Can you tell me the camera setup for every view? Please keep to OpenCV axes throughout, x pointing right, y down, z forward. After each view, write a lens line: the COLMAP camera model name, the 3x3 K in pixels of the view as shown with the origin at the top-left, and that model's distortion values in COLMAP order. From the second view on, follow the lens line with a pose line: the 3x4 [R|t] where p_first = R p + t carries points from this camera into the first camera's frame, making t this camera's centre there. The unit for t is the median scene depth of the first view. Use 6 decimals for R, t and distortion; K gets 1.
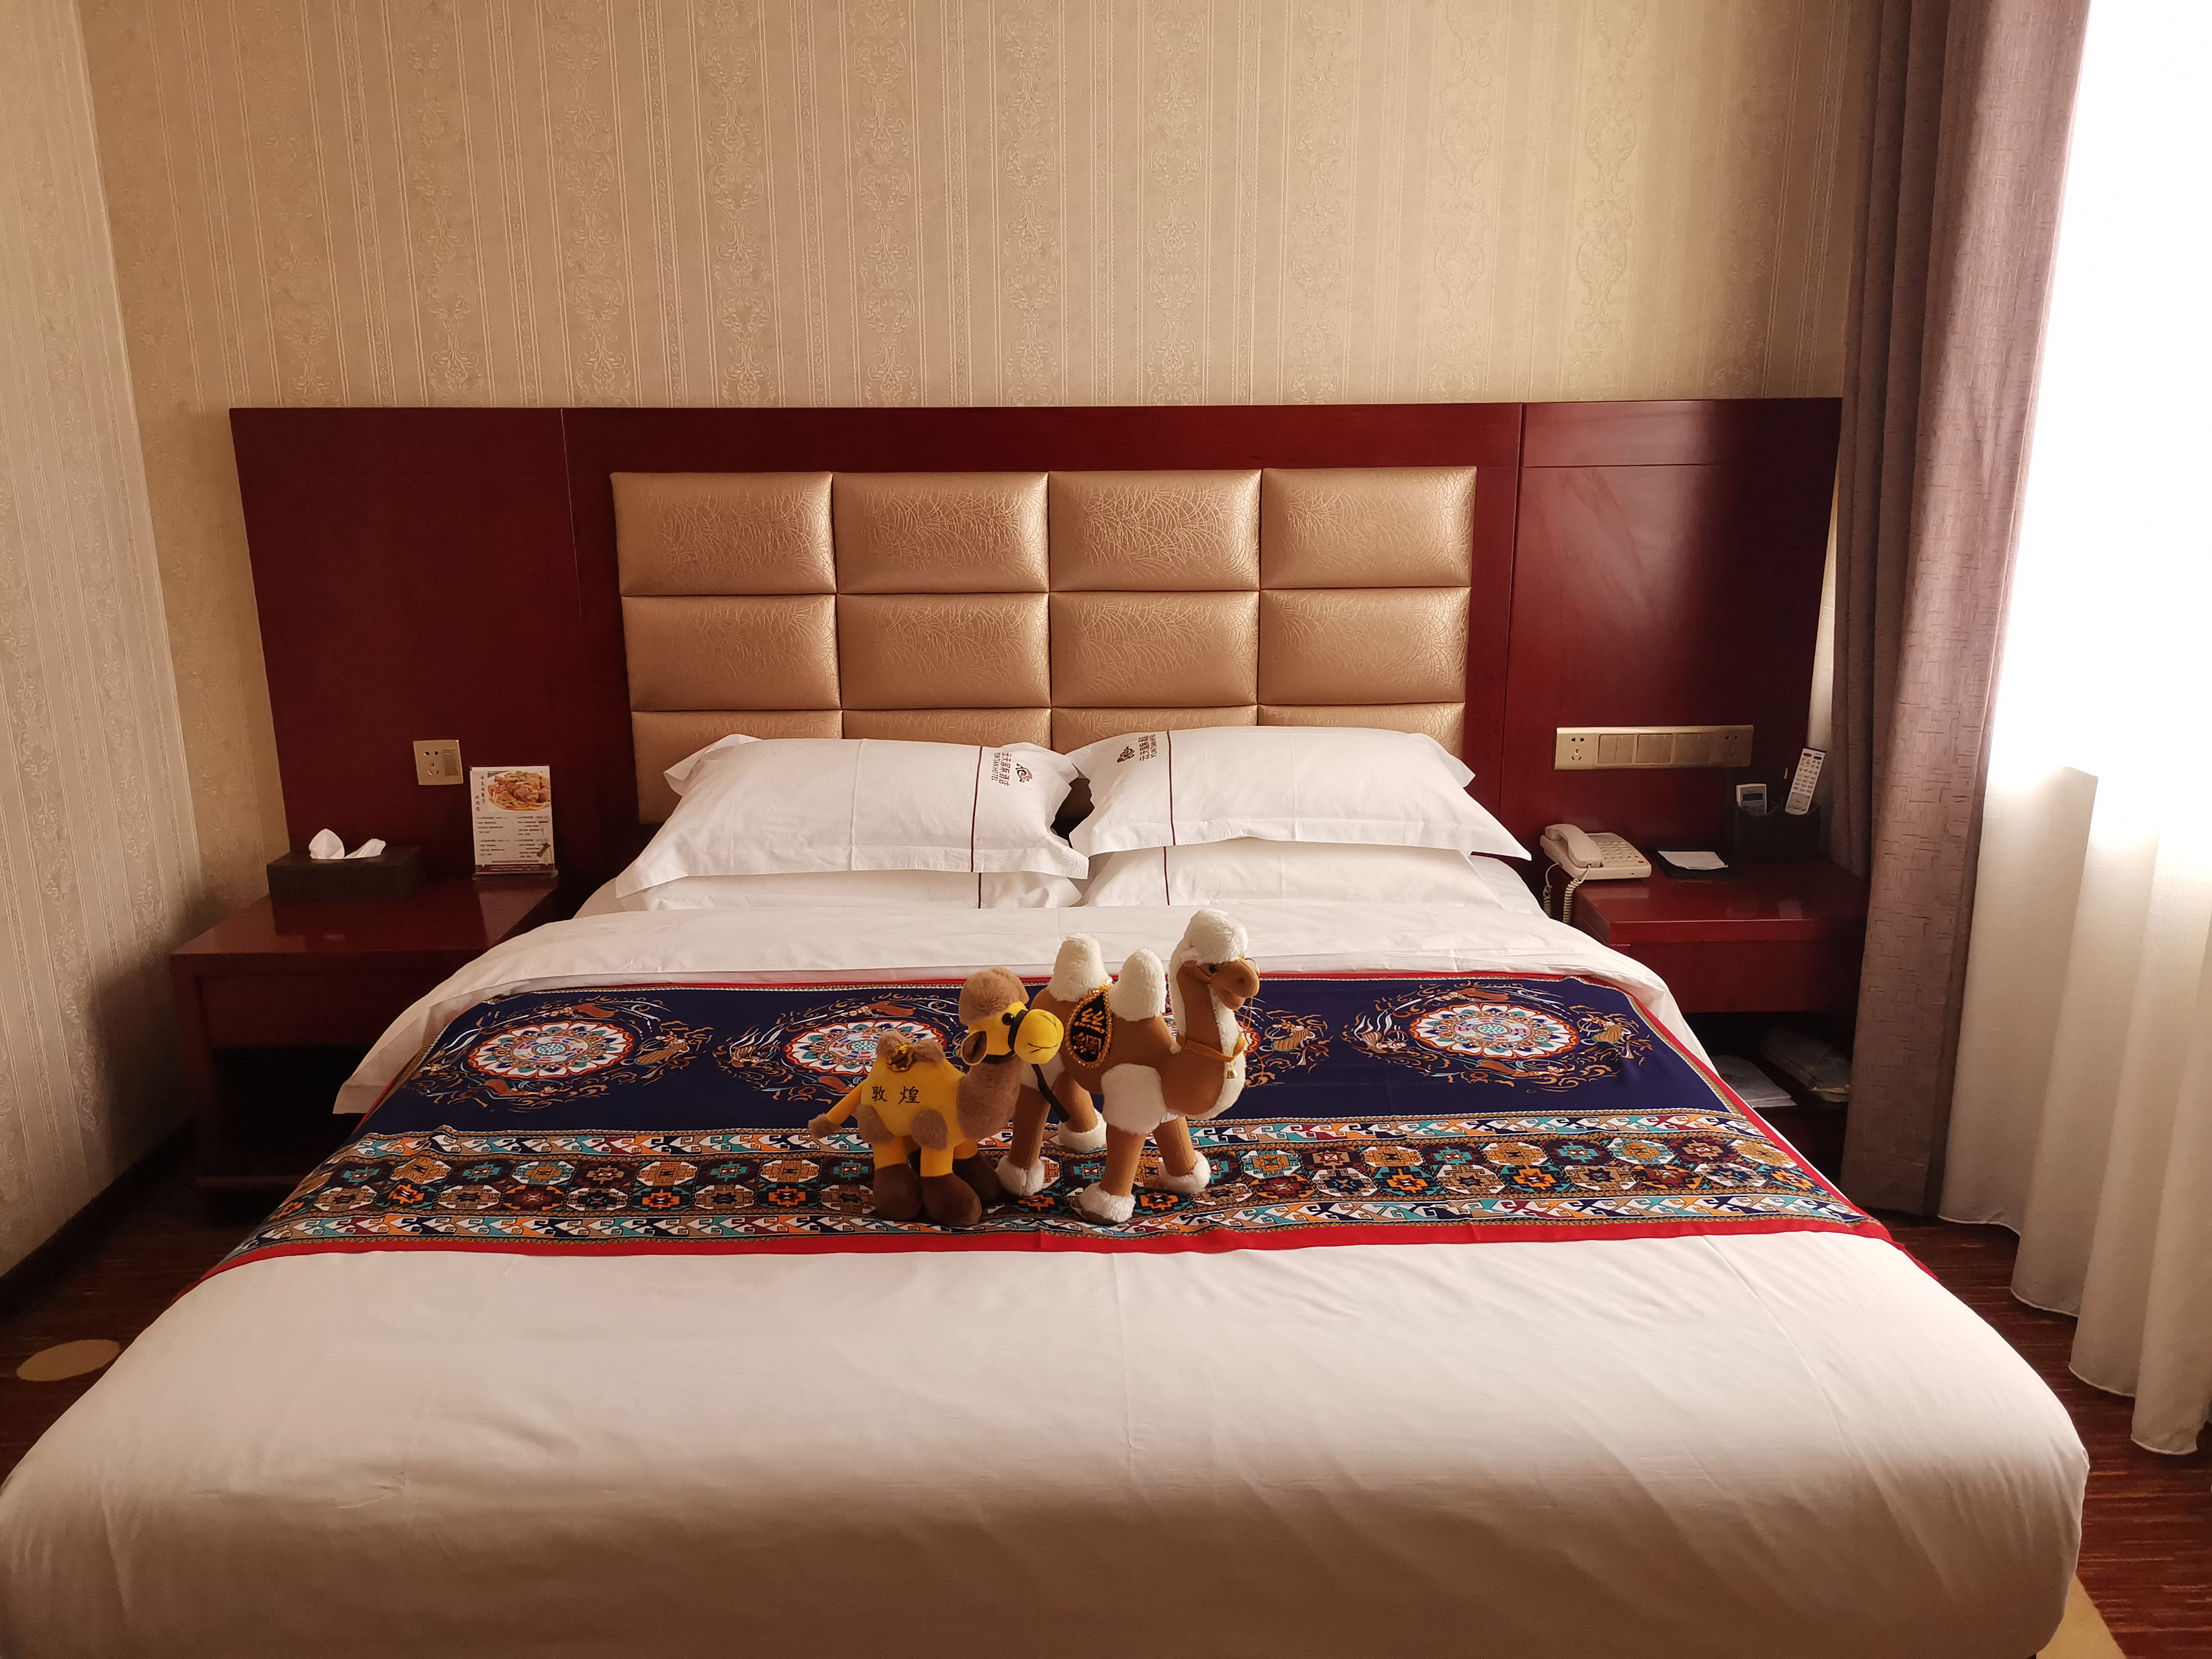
lens RADIAL K [[1753.7, 0, 1106.0], [0, 1753.7, 829.5], [0, 0, 1]] dist [0.053033, 0.000709]
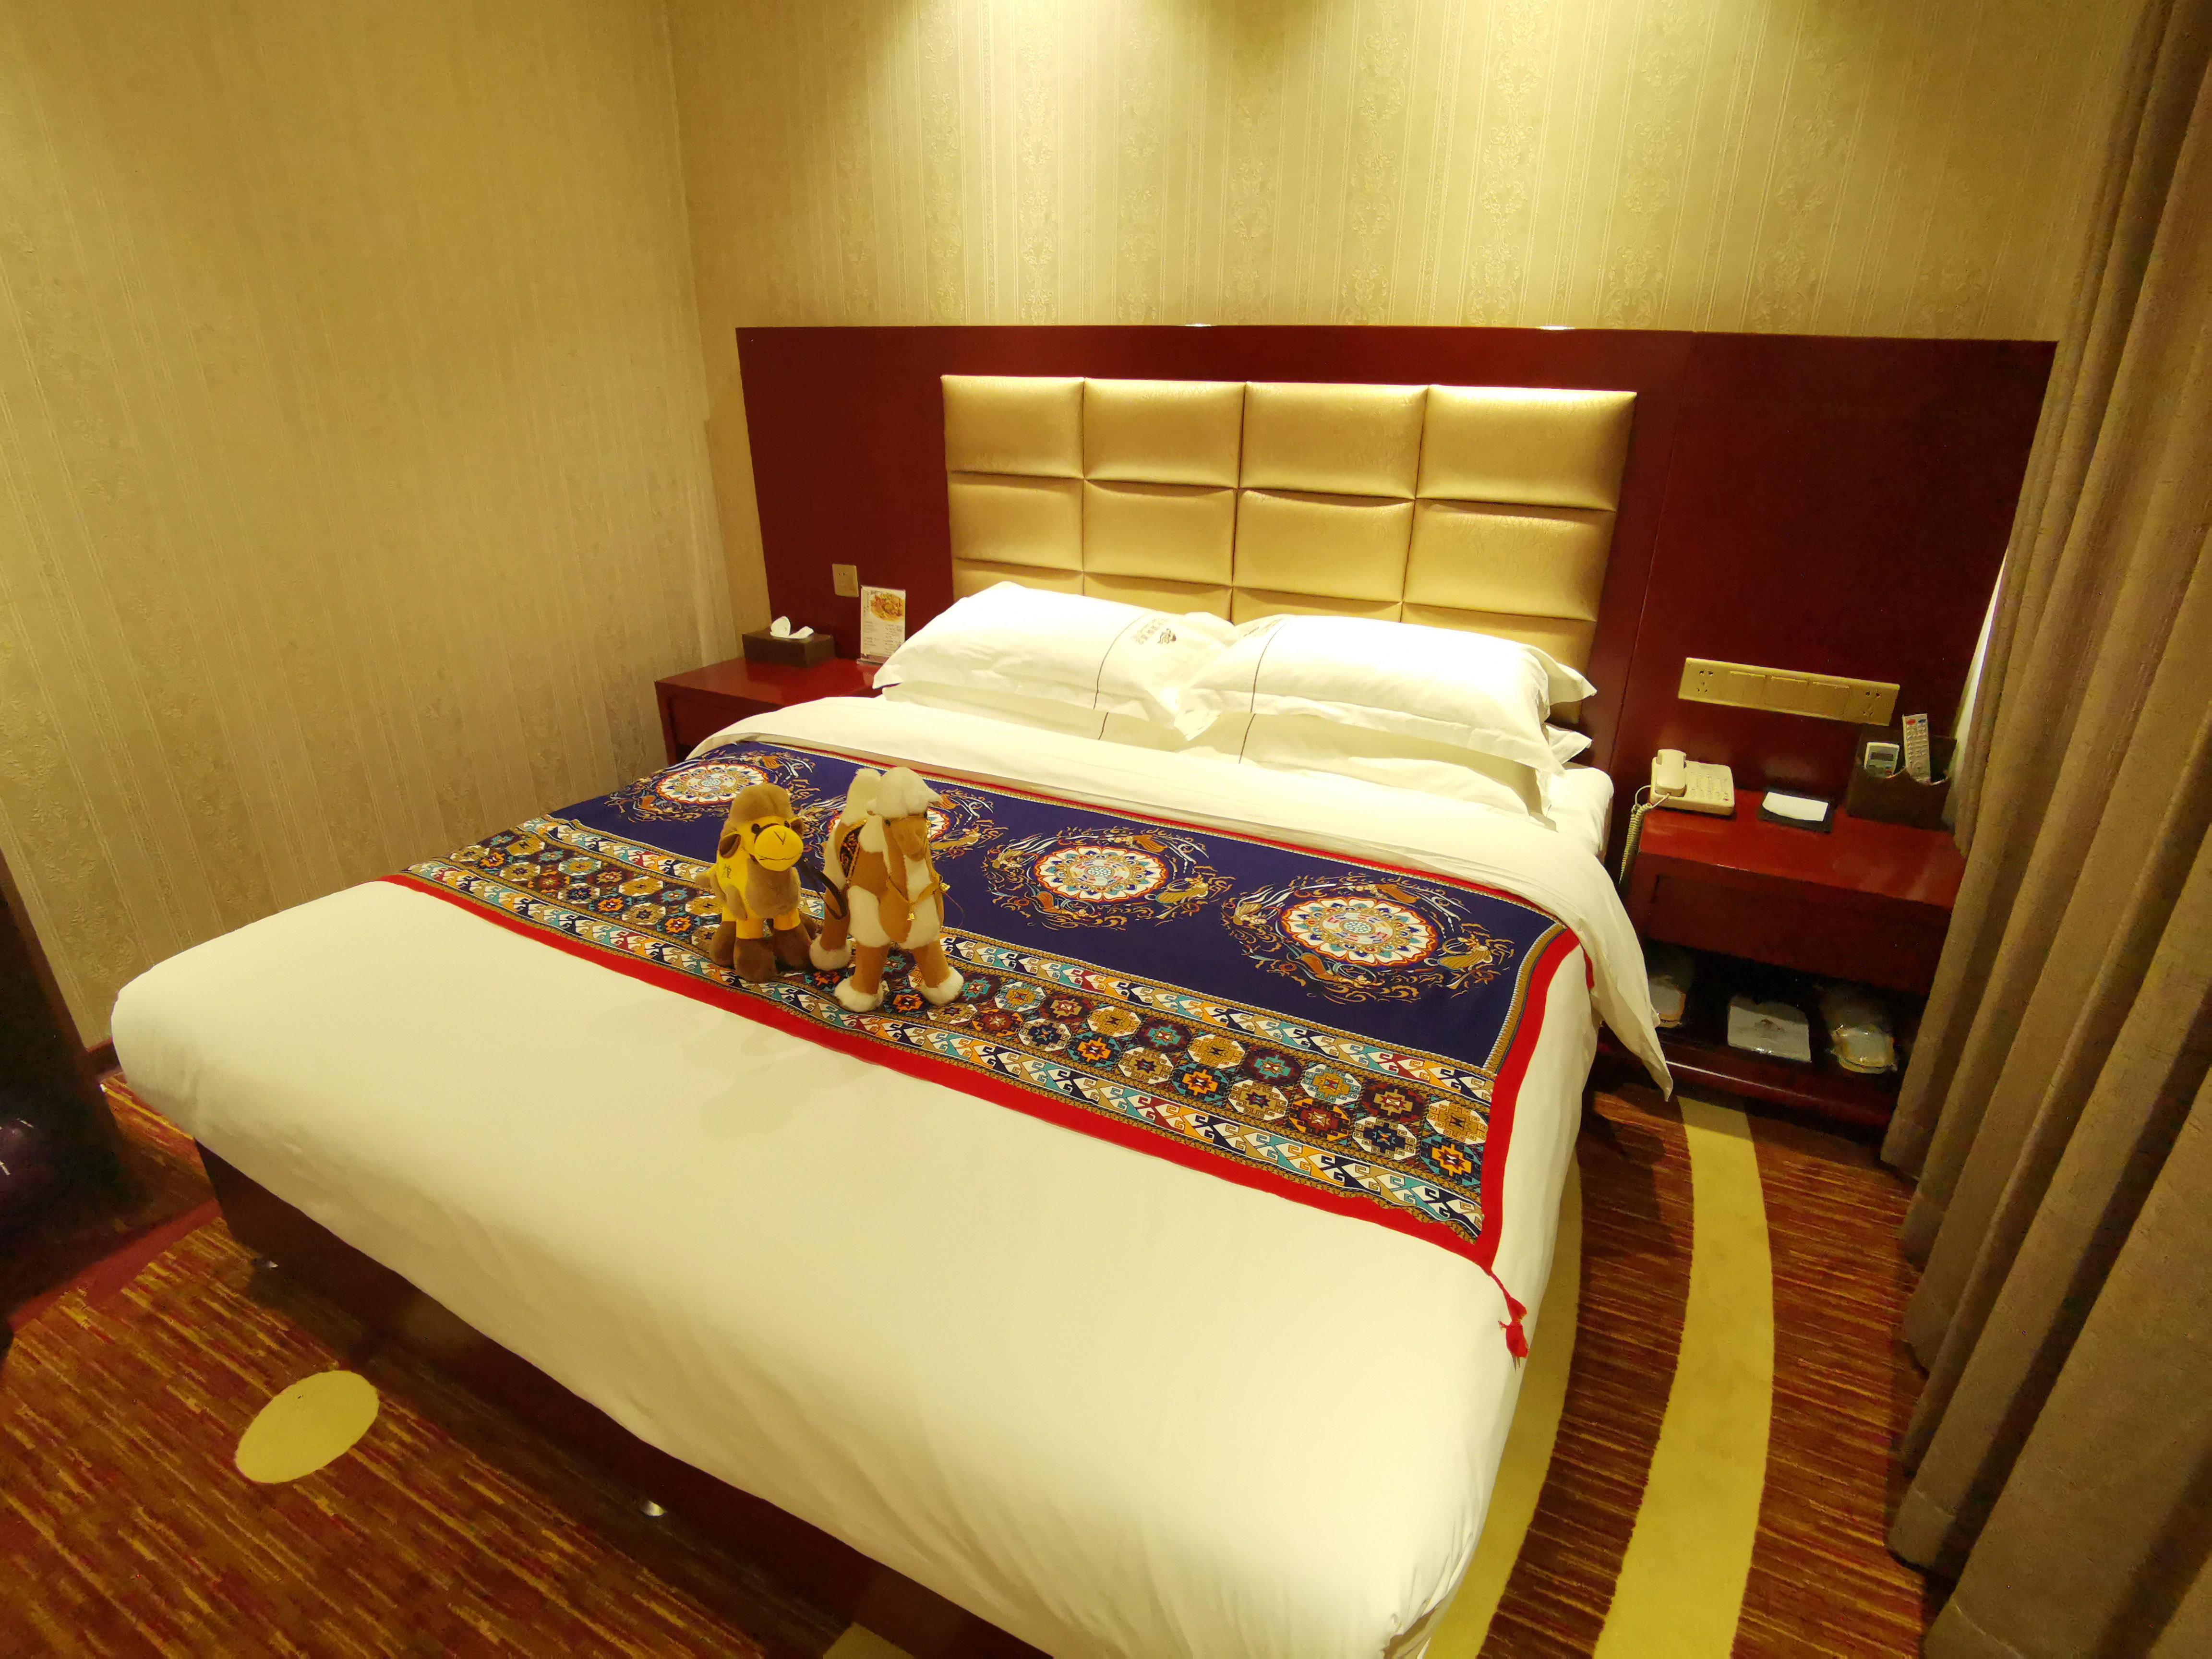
lens RADIAL K [[1134.1, 0, 1106.0], [0, 1134.1, 829.5], [0, 0, 1]] dist [-0.002137, -0.041048]
pose [[0.876483, 0.199160, -0.438307, 0.320153], [-0.134521, 0.975472, 0.174236, -0.034717], [0.462257, -0.093753, 0.881776, 0.294109]]
